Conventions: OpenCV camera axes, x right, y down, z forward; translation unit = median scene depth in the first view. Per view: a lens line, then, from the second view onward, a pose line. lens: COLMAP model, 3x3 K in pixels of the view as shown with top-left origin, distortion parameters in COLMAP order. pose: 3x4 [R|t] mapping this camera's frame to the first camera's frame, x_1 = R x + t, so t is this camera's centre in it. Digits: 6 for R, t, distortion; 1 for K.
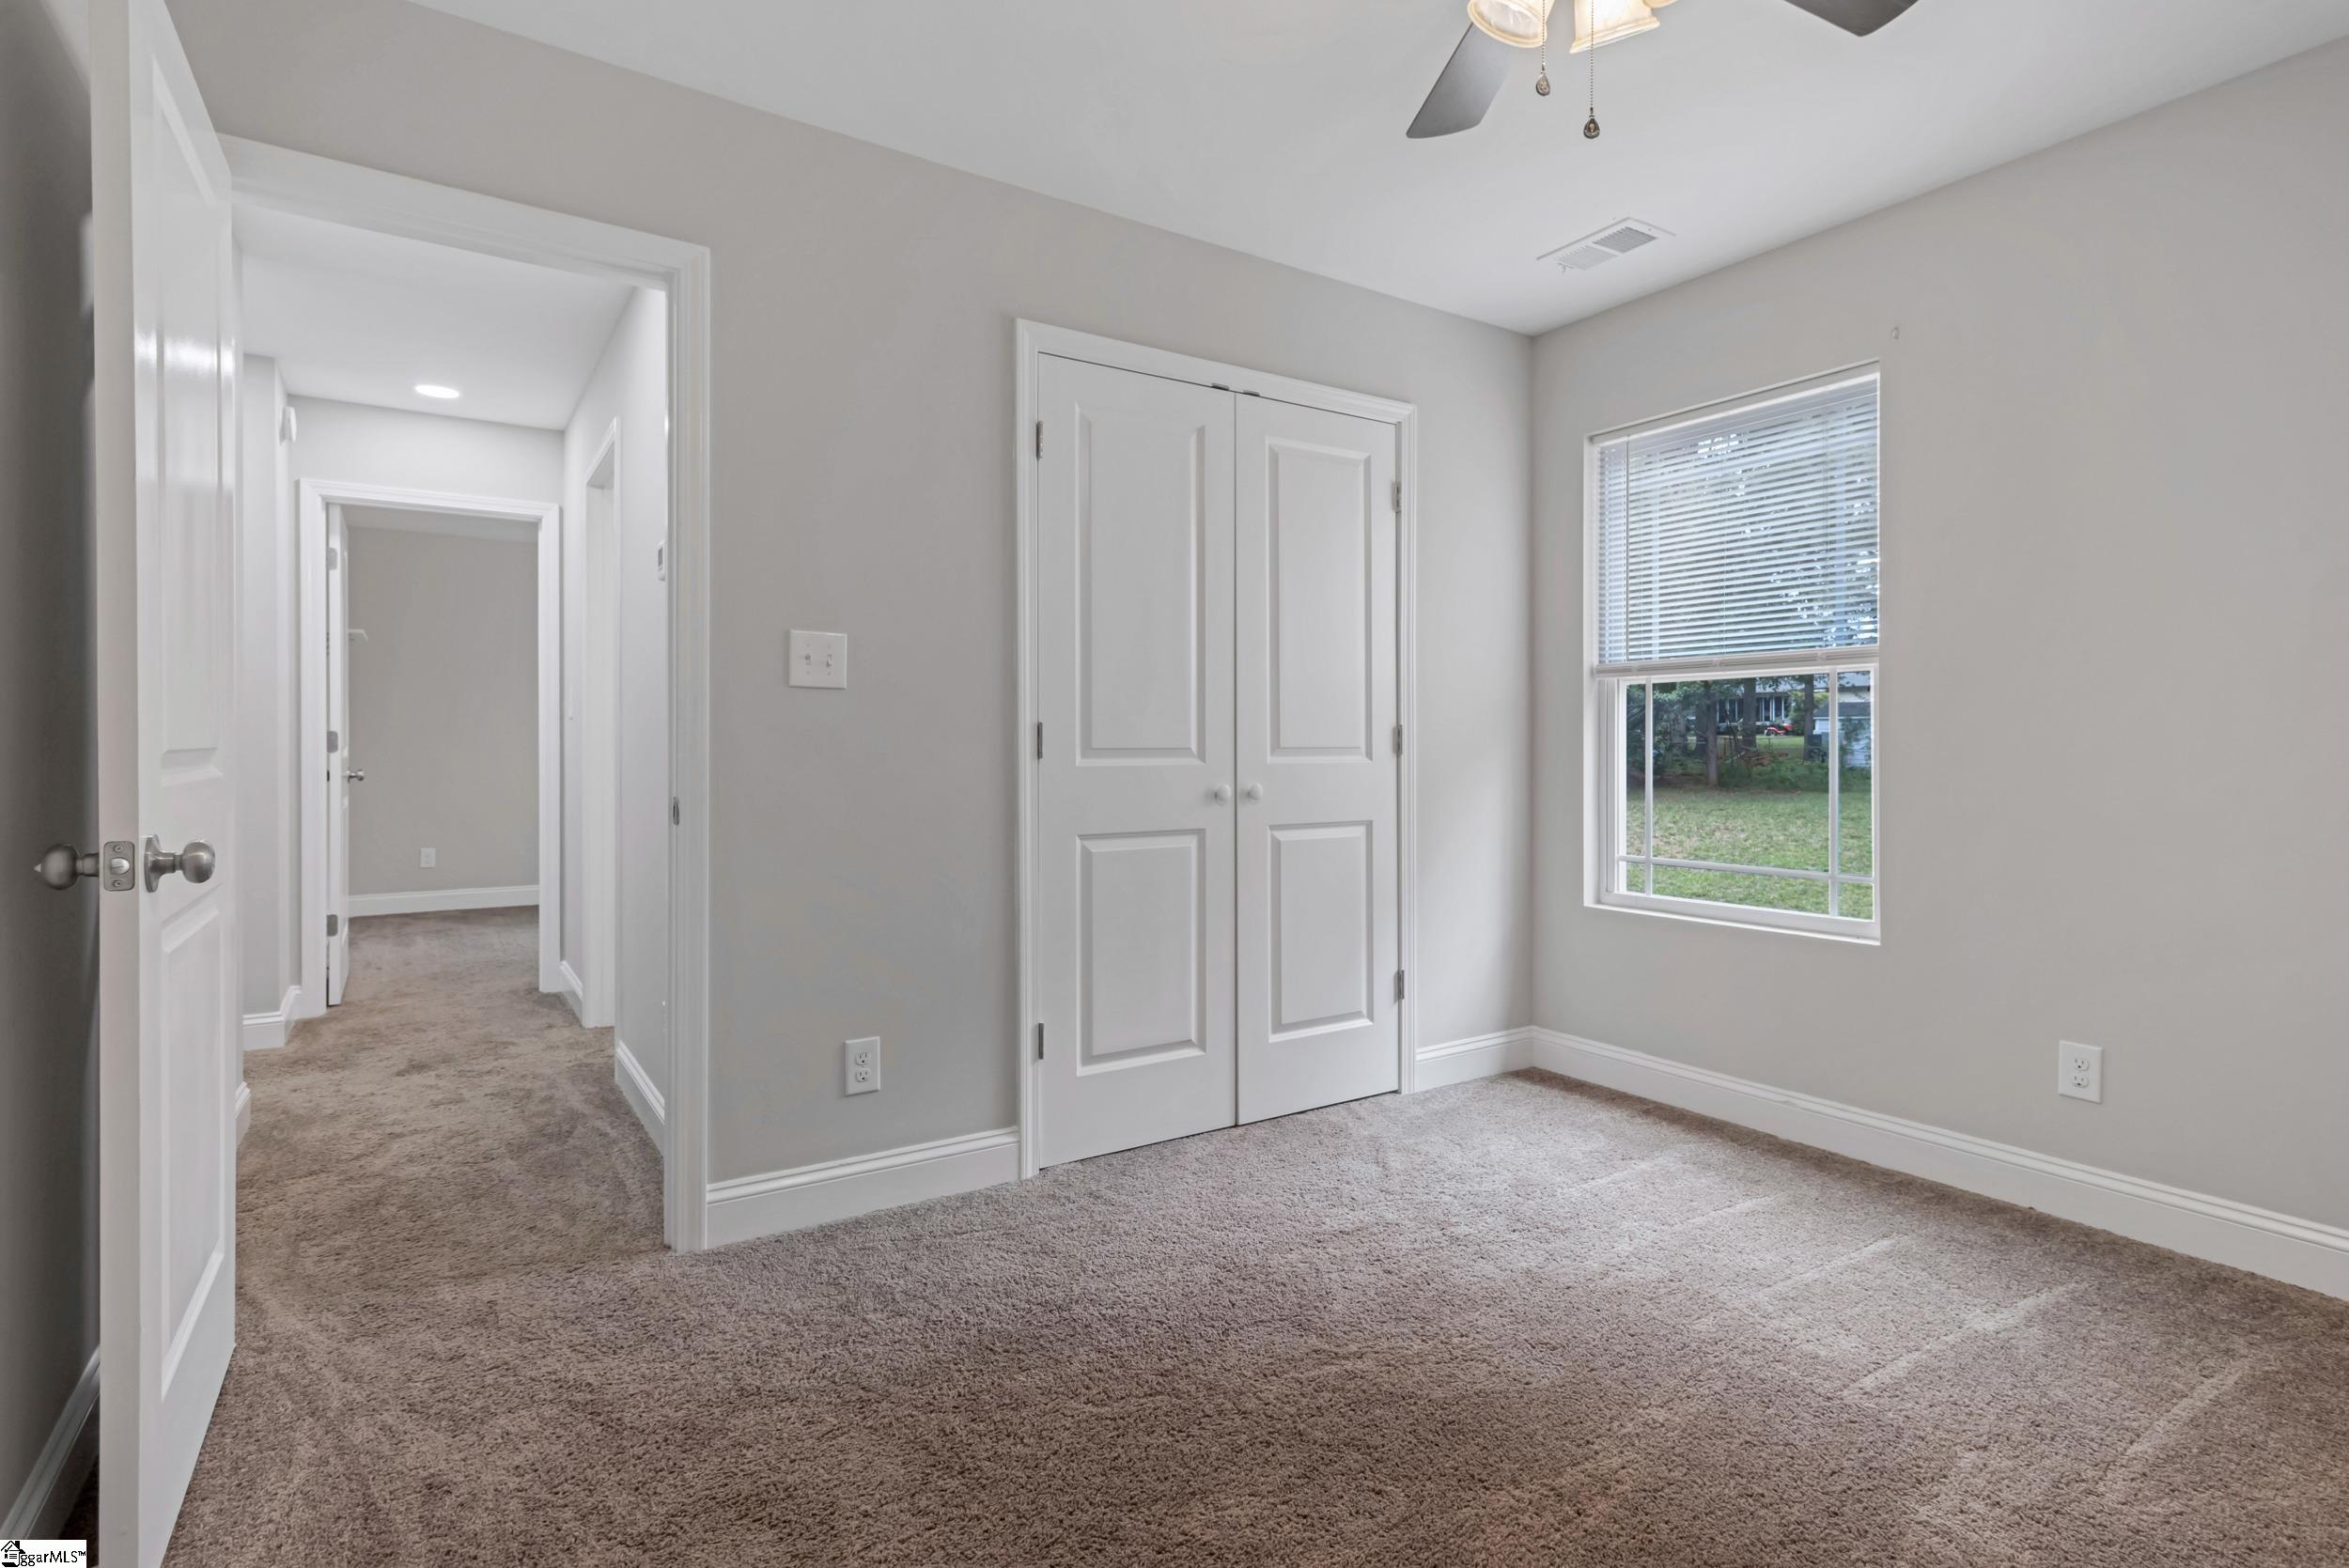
lens RADIAL K [[1152.3, 0, 1176.1], [0, 1152.3, 759.3], [0, 0, 1]] dist [0.008976, 0.000232]
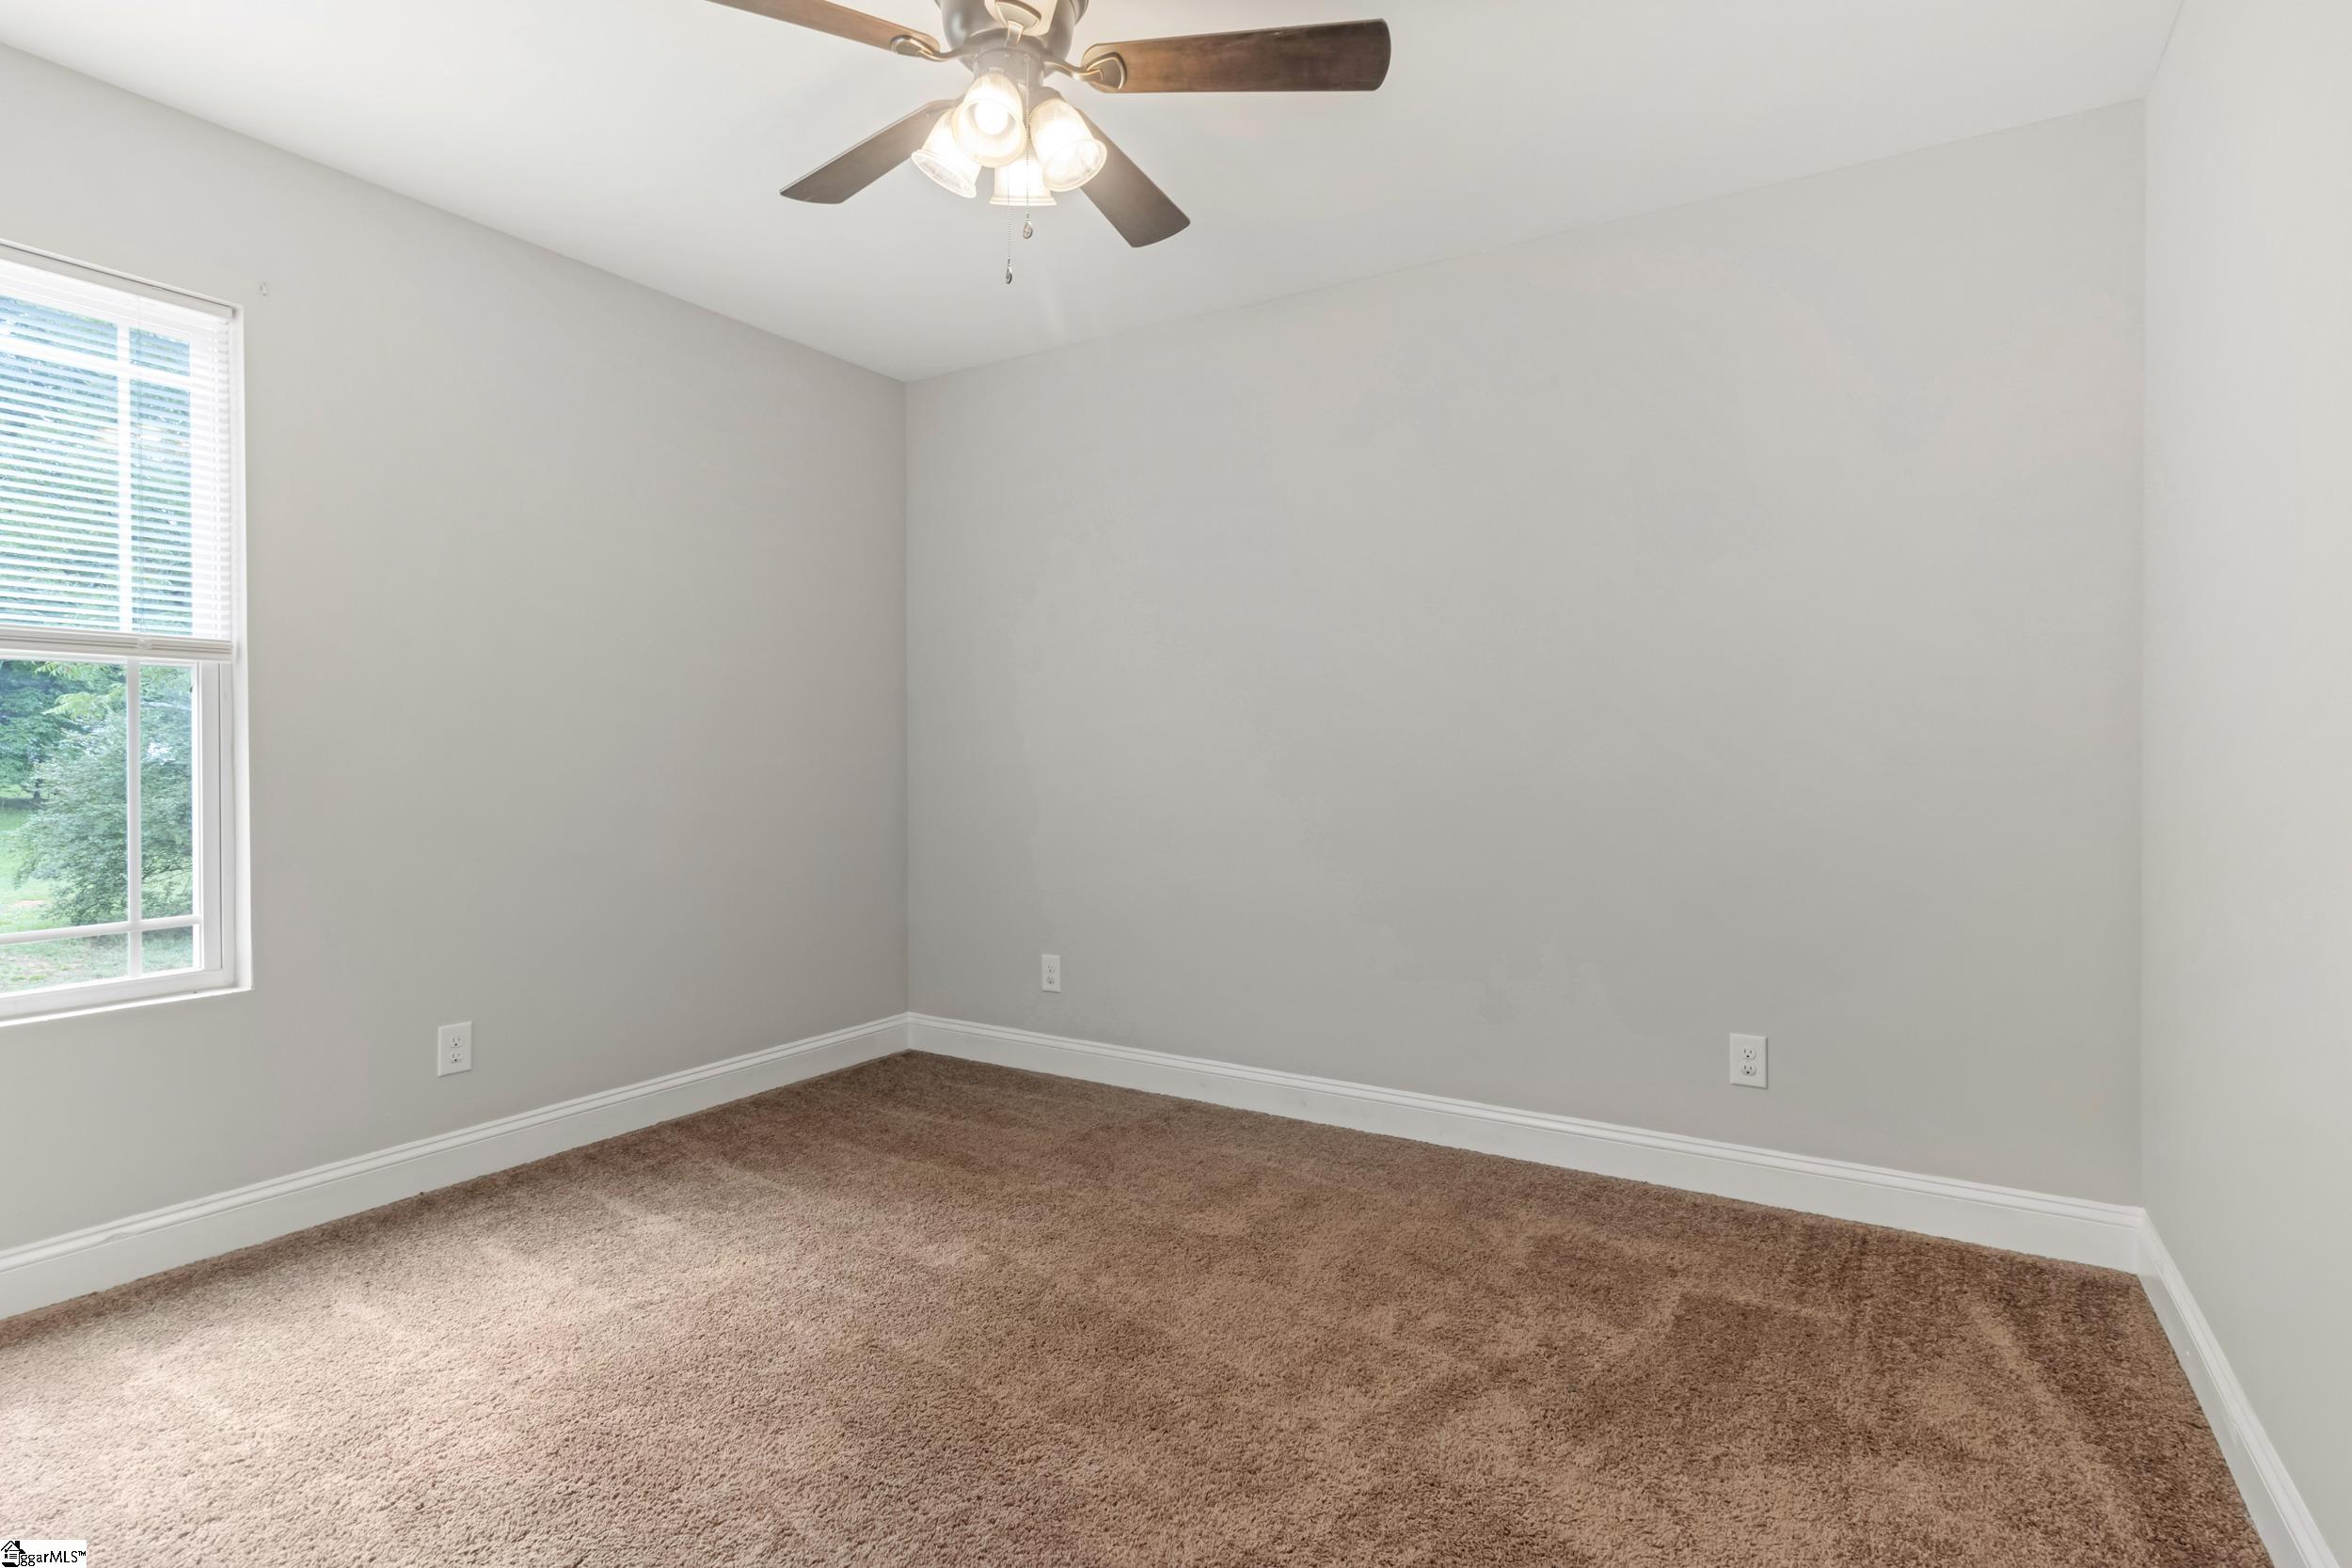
lens RADIAL K [[1153.8, 0, 1177.6], [0, 1153.8, 759.2], [0, 0, 1]] dist [0.008976, 0.000232]
pose [[-0.419214, 0.003250, 0.907882, -0.567523], [0.013227, 0.999909, 0.002528, -0.005005], [-0.907791, 0.013068, -0.419219, 0.889962]]
